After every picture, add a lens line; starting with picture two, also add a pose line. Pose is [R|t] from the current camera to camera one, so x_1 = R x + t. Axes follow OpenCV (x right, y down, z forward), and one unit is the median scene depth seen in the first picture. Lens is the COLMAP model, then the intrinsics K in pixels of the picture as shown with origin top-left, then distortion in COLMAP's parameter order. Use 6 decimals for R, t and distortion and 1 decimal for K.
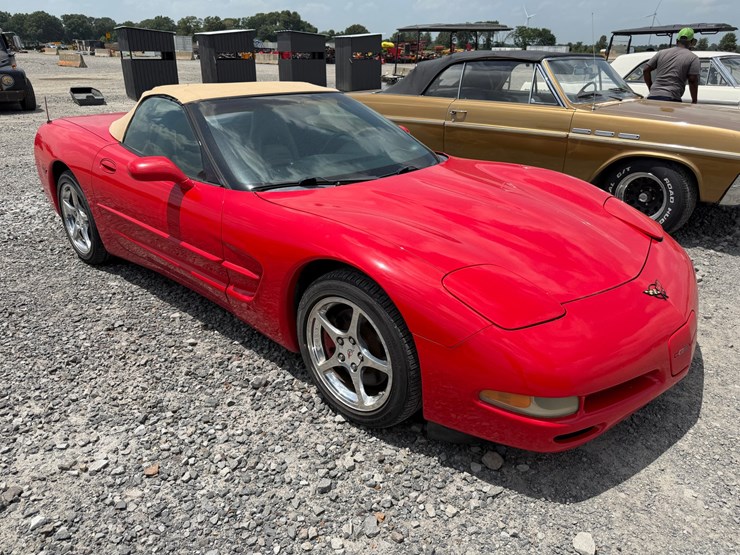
lens RADIAL K [[531.8, 0, 372.7], [0, 531.8, 277.7], [0, 0, 1]] dist [0.025826, -0.037594]
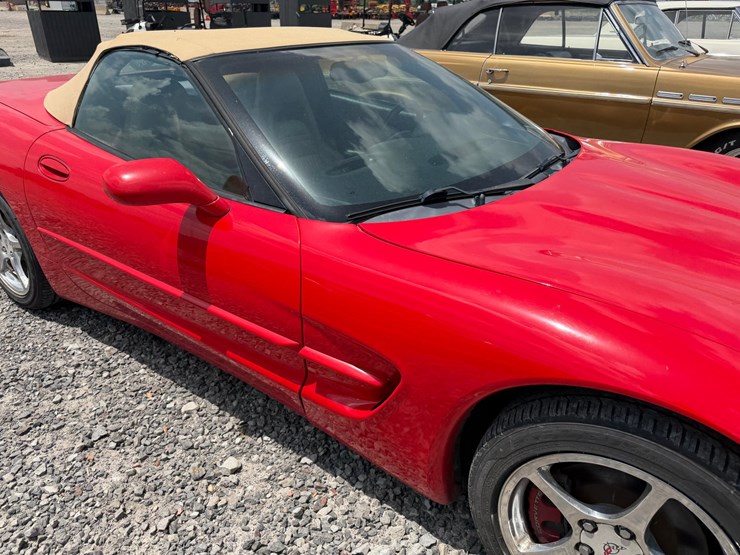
lens RADIAL K [[527.3, 0, 370.0], [0, 527.3, 277.5], [0, 0, 1]] dist [-0.003601, 0.001298]
pose [[0.992033, -0.052702, 0.114421, -0.221914], [0.044440, 0.996298, 0.073594, -0.117182], [-0.117876, -0.067923, 0.990703, 0.370448]]
